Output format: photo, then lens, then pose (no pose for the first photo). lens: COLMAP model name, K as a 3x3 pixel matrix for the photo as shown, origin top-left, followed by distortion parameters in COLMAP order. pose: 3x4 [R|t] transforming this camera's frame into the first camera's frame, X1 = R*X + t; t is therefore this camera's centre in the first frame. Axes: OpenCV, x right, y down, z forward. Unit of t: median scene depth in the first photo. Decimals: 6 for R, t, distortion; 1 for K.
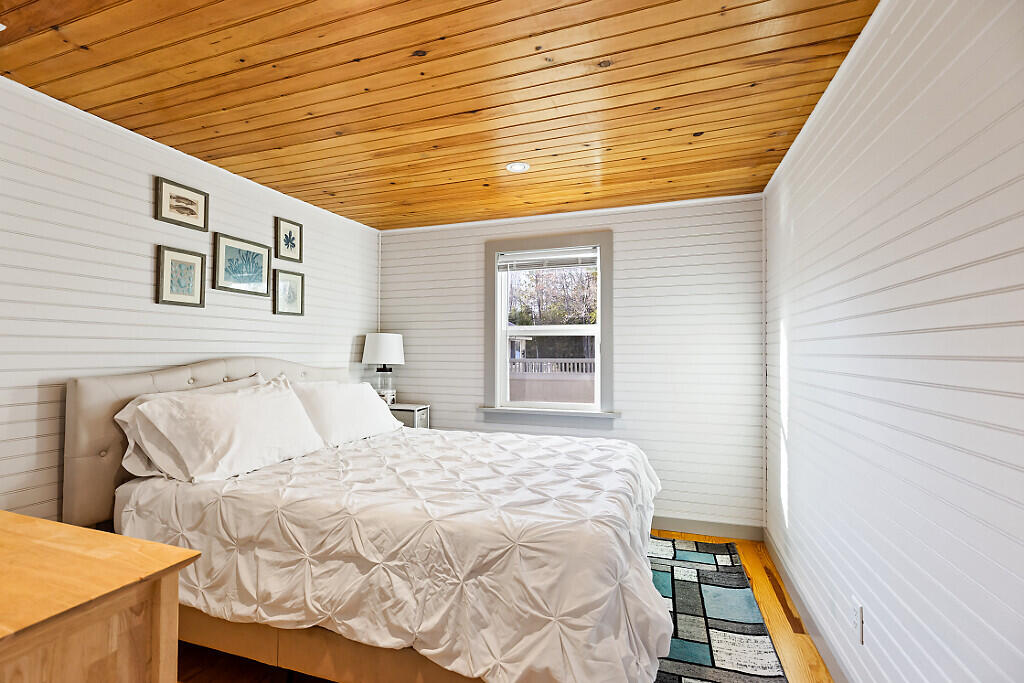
lens RADIAL K [[458.3, 0, 509.1], [0, 458.3, 342.7], [0, 0, 1]] dist [0.002083, -0.000405]
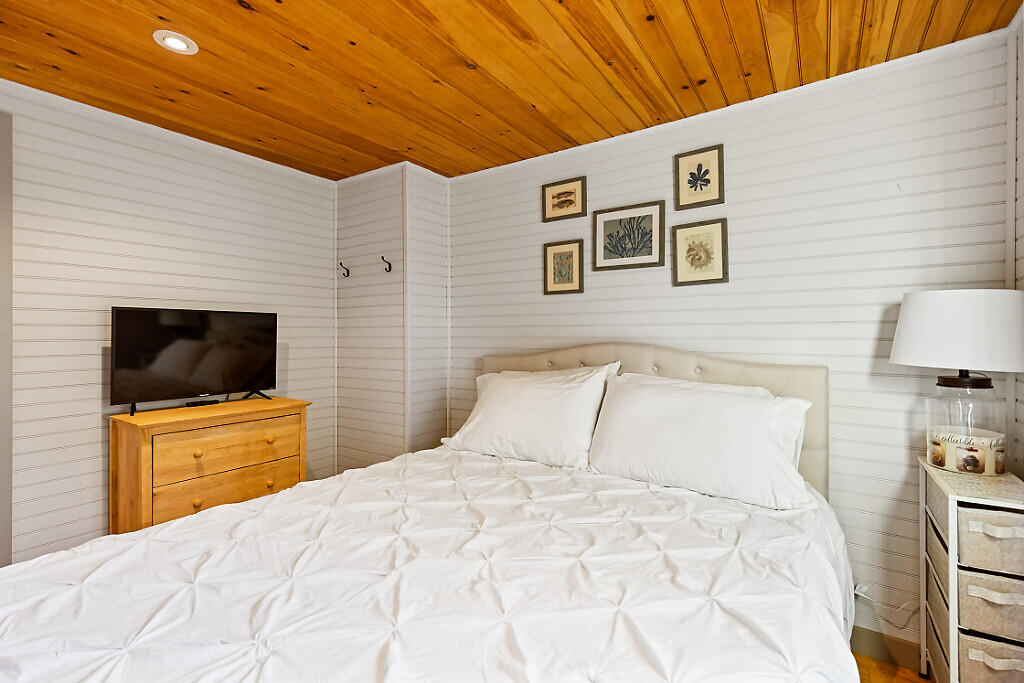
lens RADIAL K [[458.3, 0, 510.1], [0, 458.3, 335.4], [0, 0, 1]] dist [0.002083, -0.000405]
pose [[-0.267505, 0.008073, -0.963523, 0.334396], [0.024397, 0.999701, 0.001603, 0.011282], [0.963248, -0.023078, -0.267622, 1.096807]]
